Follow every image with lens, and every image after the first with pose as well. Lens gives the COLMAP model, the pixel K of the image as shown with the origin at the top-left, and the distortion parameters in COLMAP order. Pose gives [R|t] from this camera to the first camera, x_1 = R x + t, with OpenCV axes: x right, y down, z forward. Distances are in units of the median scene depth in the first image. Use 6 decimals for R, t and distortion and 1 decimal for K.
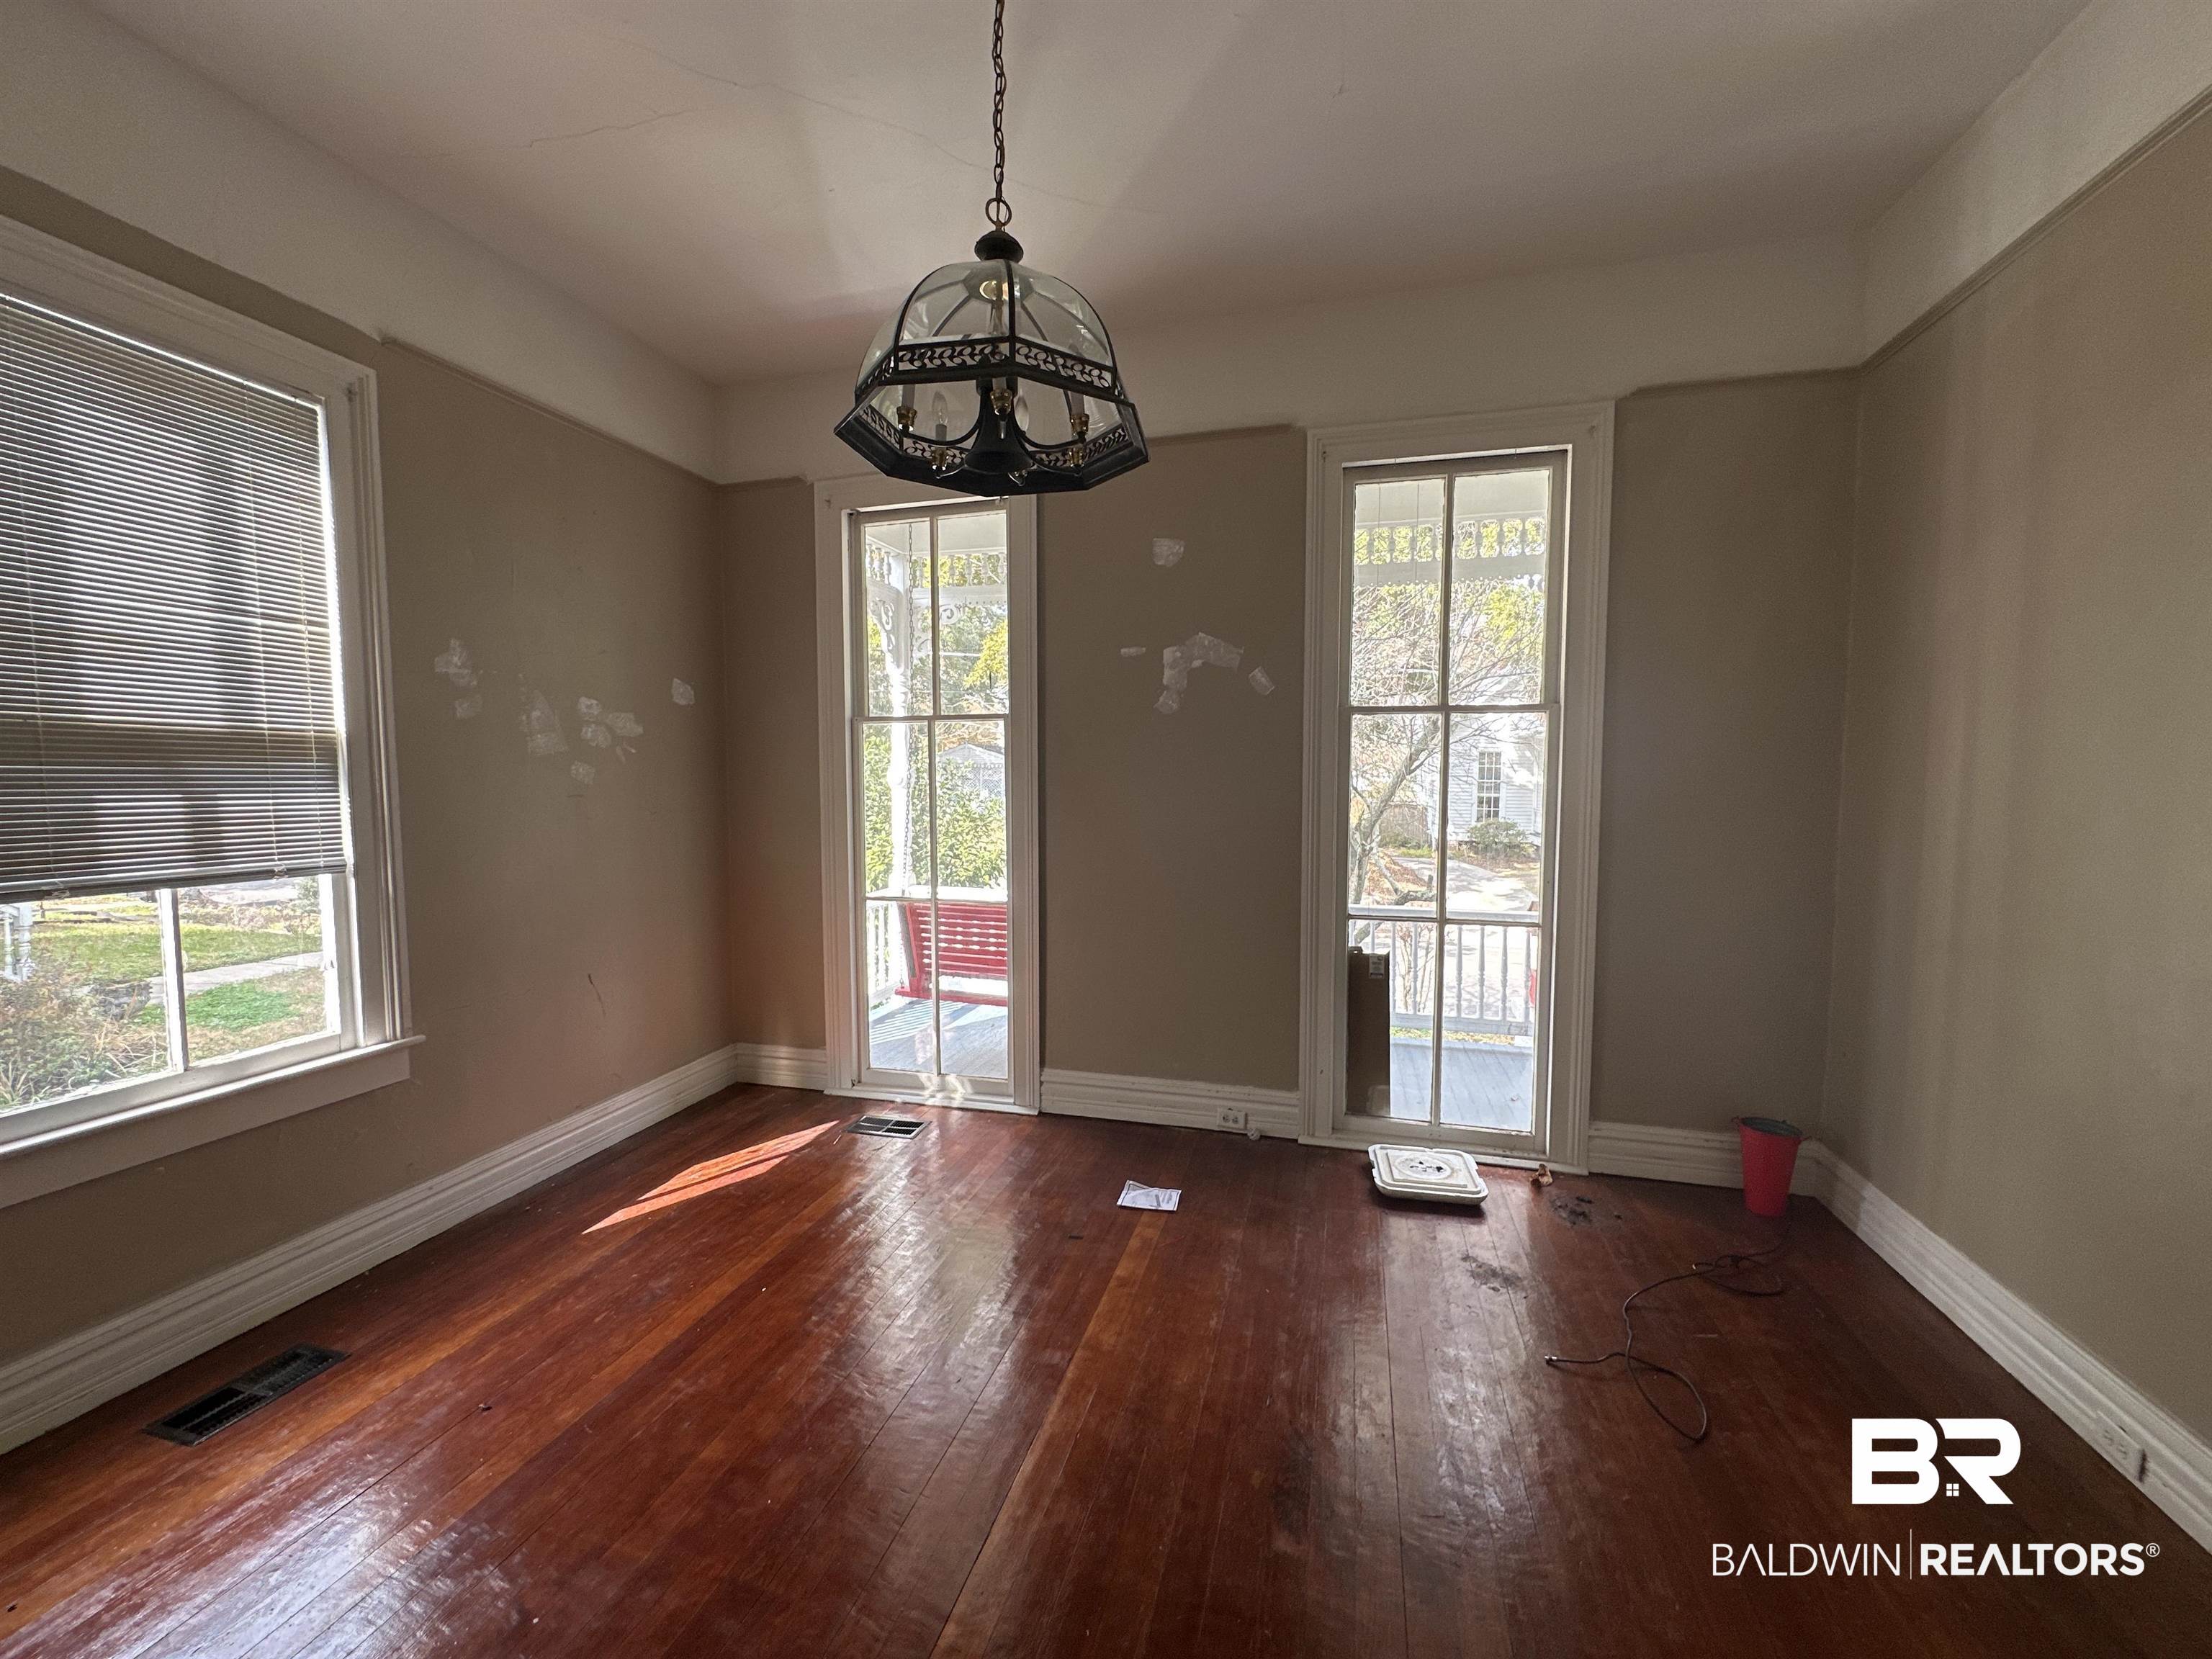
lens RADIAL K [[890.9, 0, 1099.1], [0, 890.9, 829.2], [0, 0, 1]] dist [-0.002453, -0.000018]
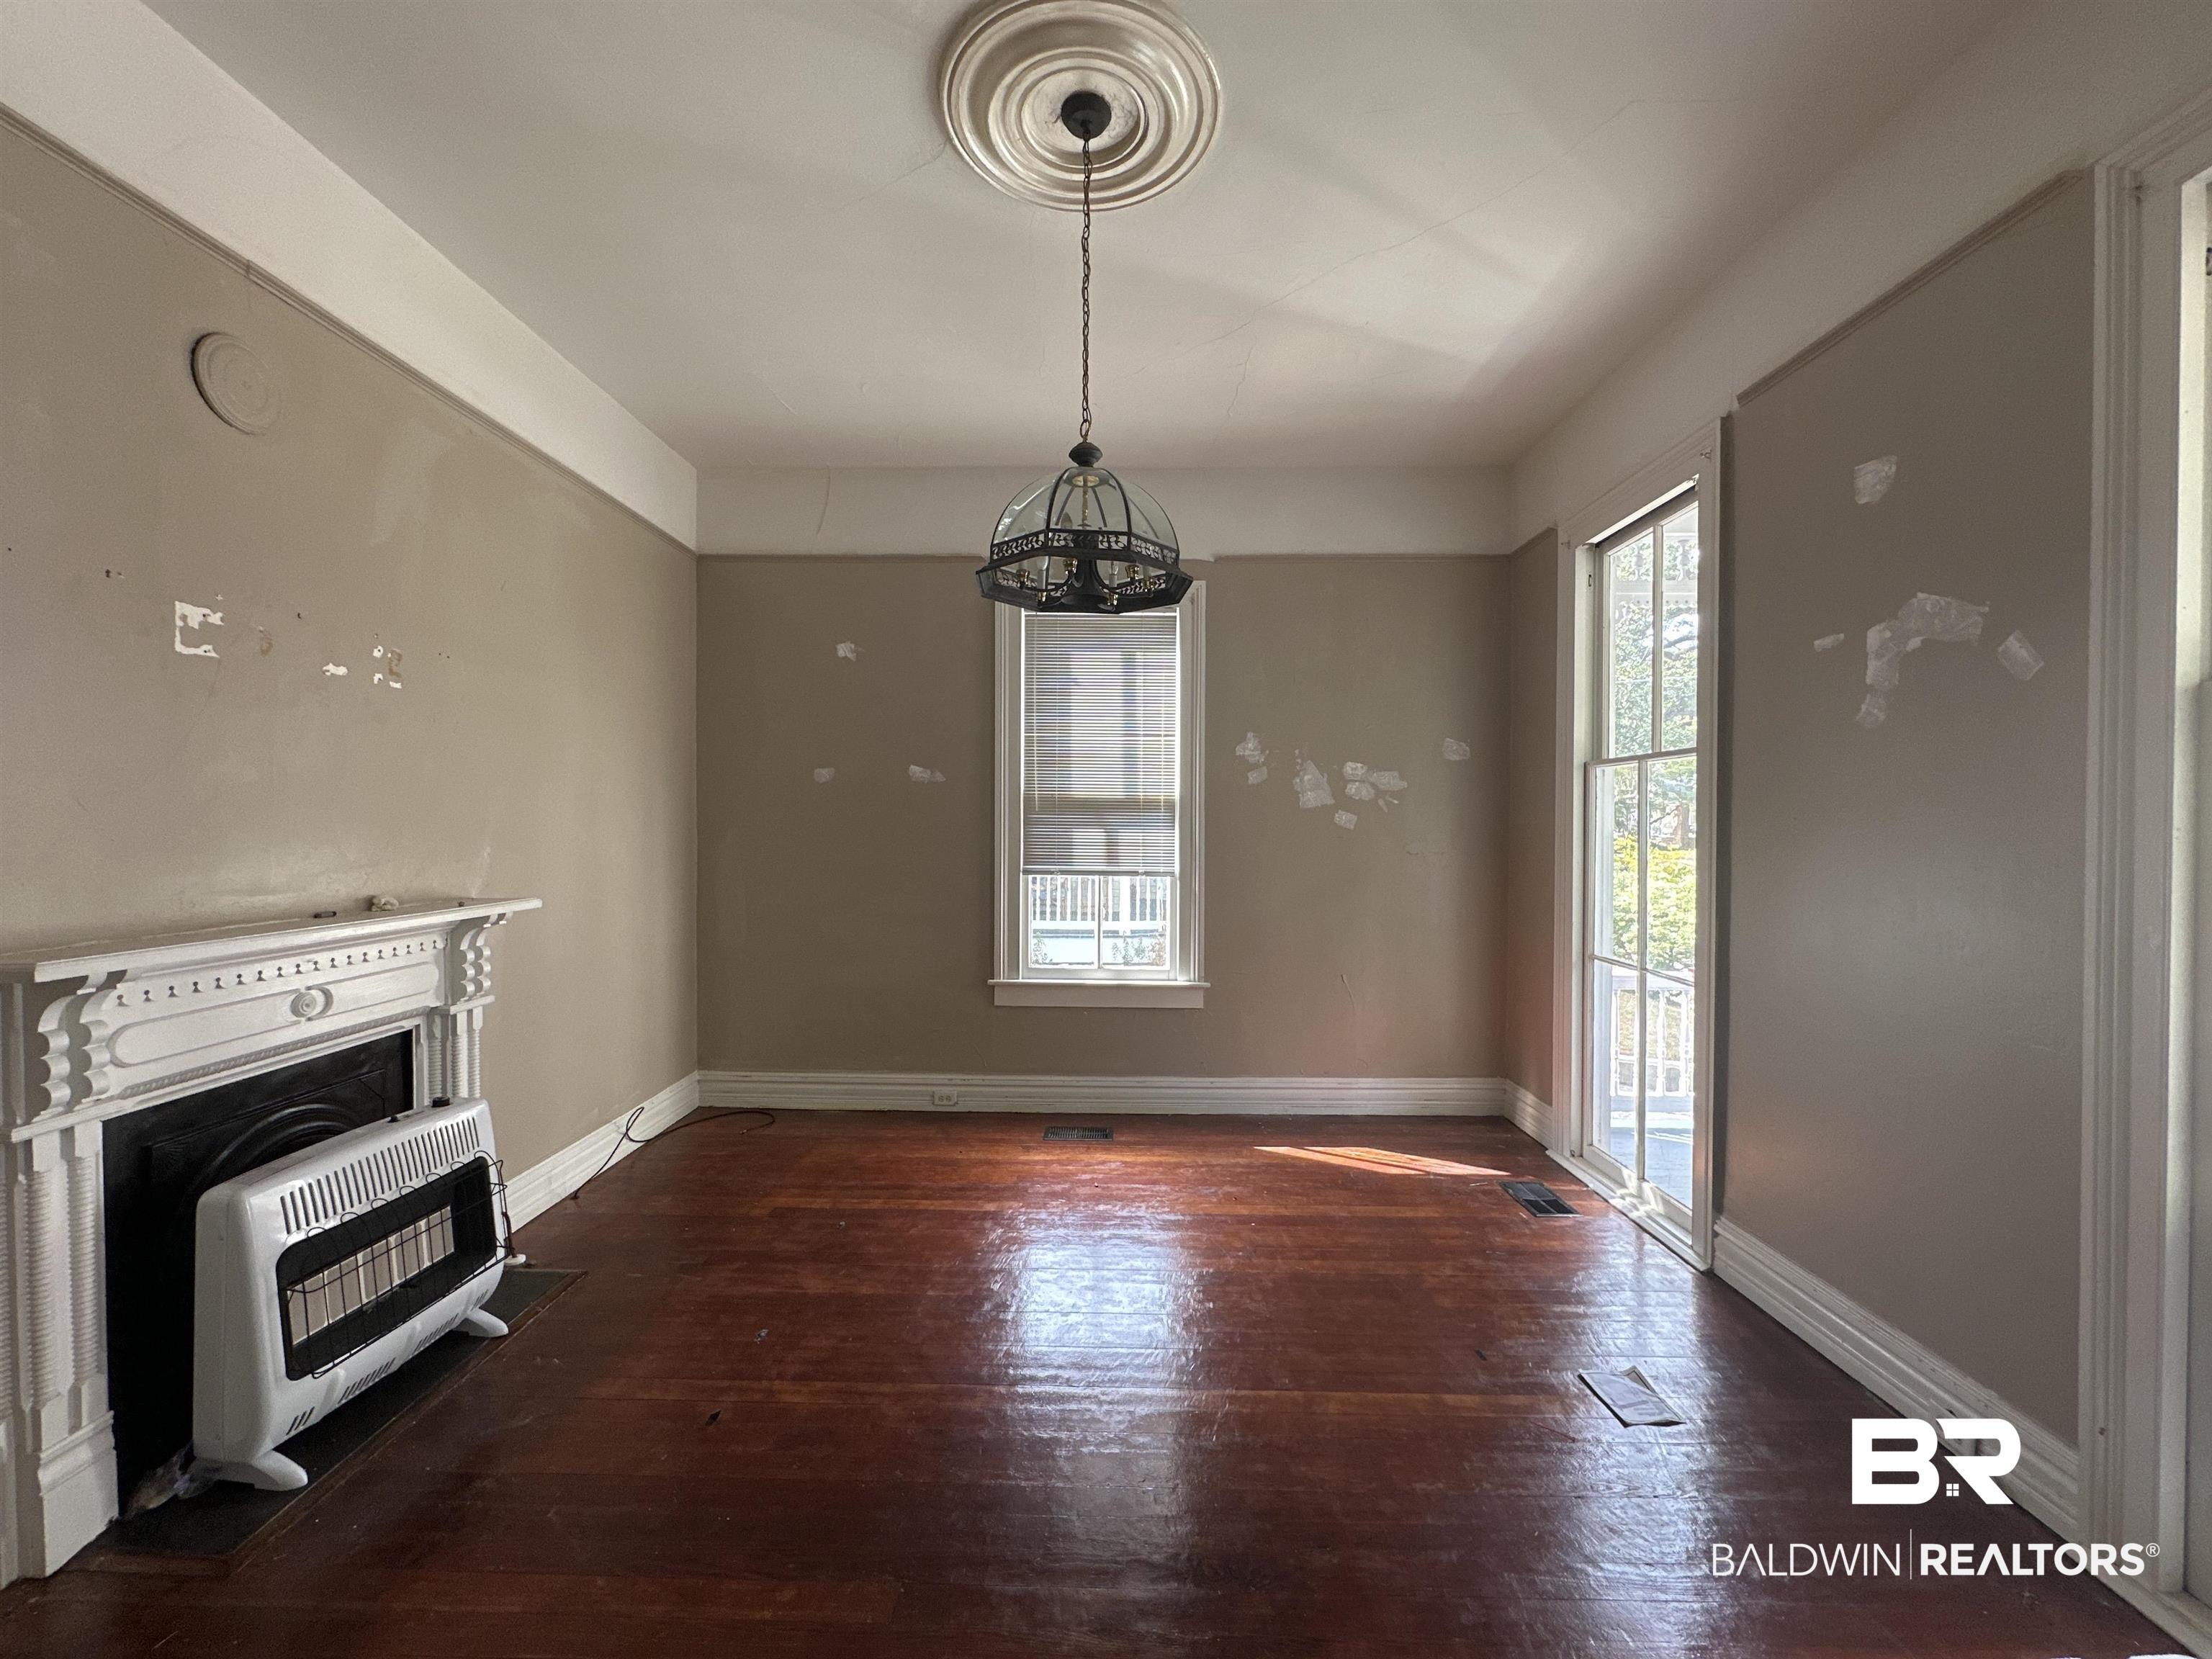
lens RADIAL K [[890.9, 0, 1099.1], [0, 890.9, 829.2], [0, 0, 1]] dist [-0.002453, -0.000018]
pose [[0.237854, 0.011713, -0.971230, 0.684708], [-0.063501, 0.997976, -0.003515, -0.024444], [0.969223, 0.062510, 0.238117, 0.378884]]
